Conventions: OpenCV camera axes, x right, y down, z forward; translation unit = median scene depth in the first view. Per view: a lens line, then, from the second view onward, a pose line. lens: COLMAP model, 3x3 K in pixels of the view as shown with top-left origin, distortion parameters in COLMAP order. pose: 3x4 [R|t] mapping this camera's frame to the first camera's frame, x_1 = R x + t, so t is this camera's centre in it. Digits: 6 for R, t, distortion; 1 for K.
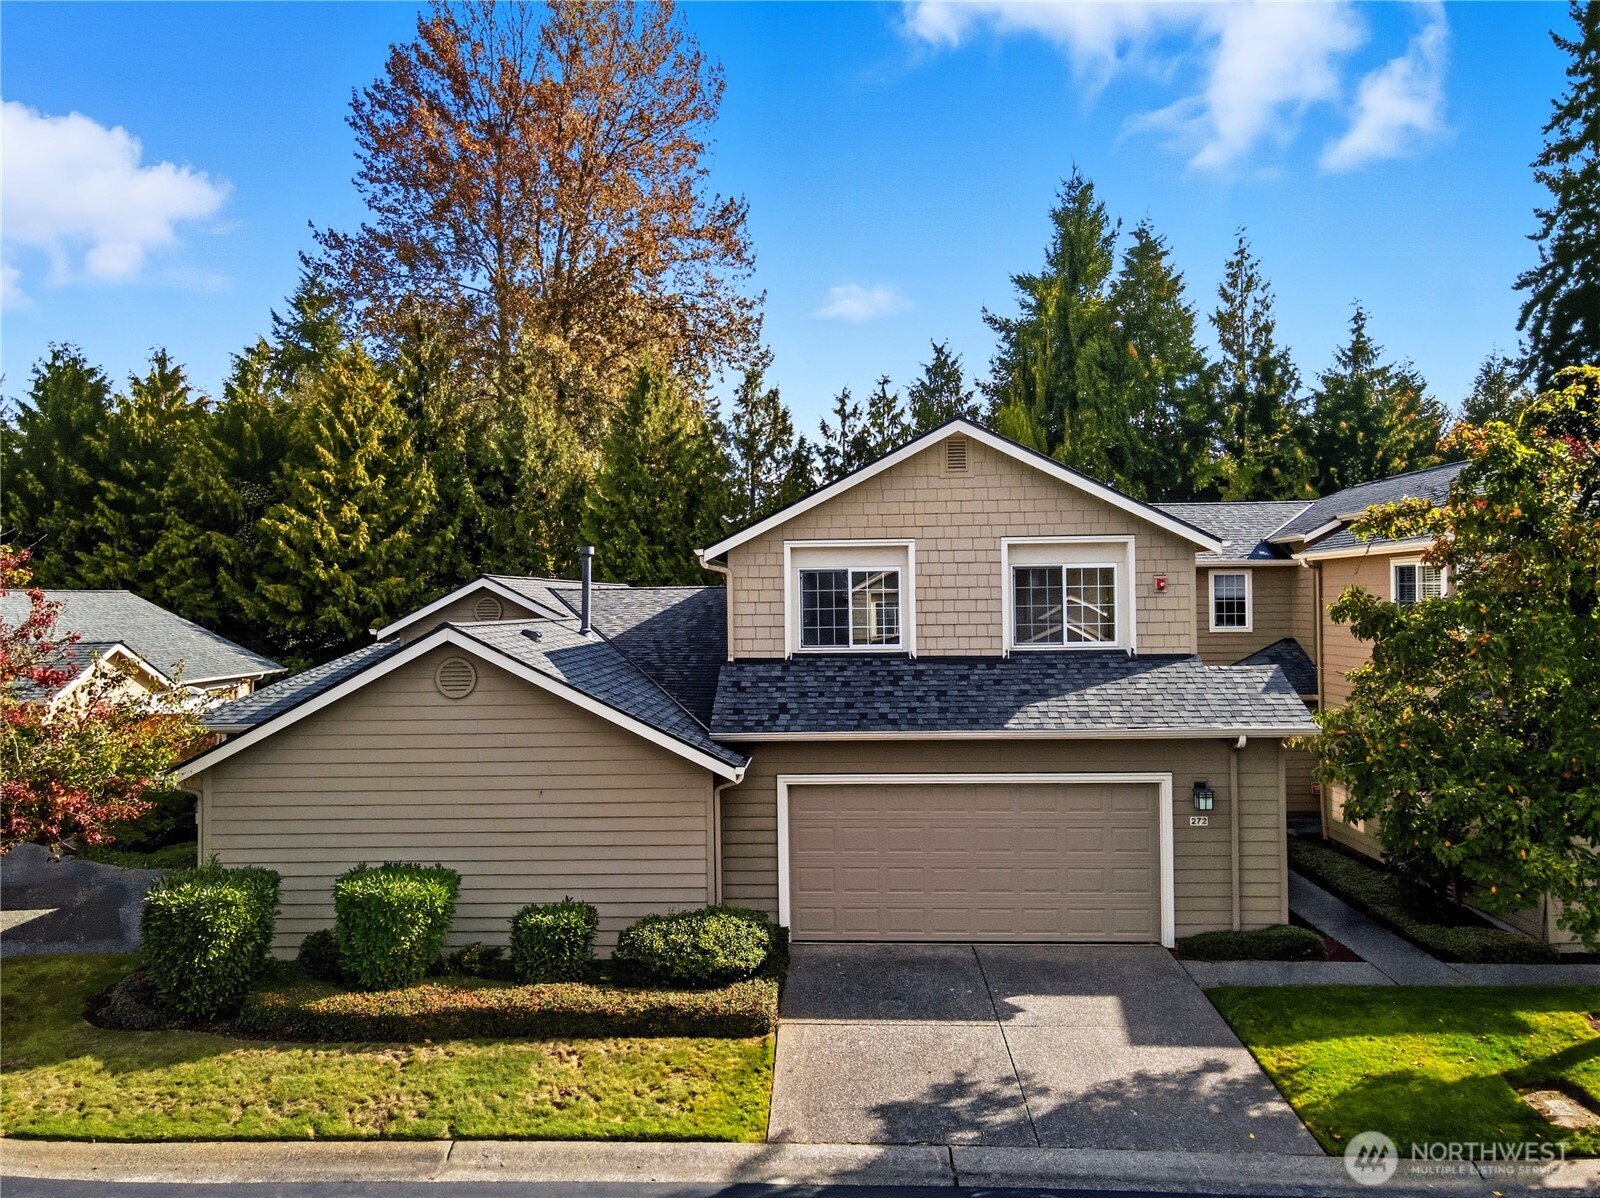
lens RADIAL K [[1025.5, 0, 800.0], [0, 1025.5, 599.0], [0, 0, 1]] dist [0.004080, 0.002084]
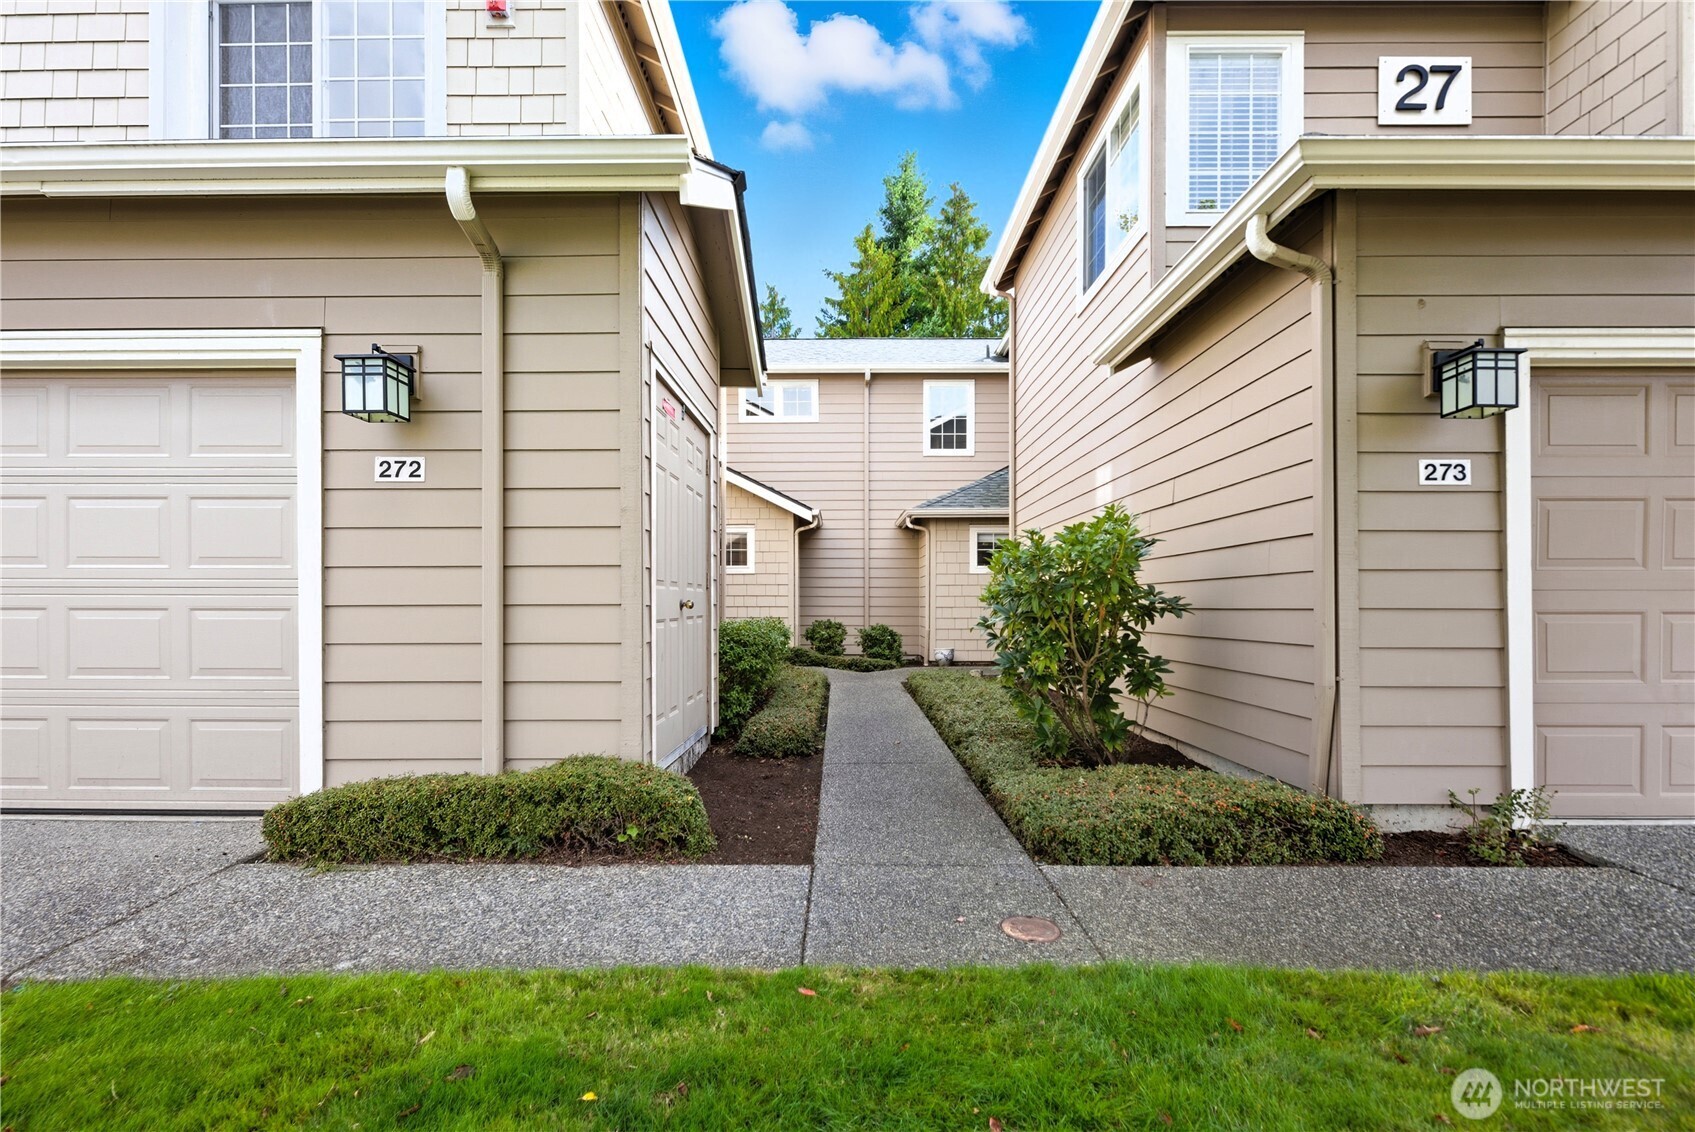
lens RADIAL K [[694.5, 0, 838.0], [0, 694.5, 595.2], [0, 0, 1]] dist [-0.000081, -0.000043]
pose [[0.998756, 0.011615, 0.048487, 0.525130], [-0.011810, 0.999923, 0.003728, 0.255588], [-0.048440, -0.004296, 0.998817, 0.747322]]
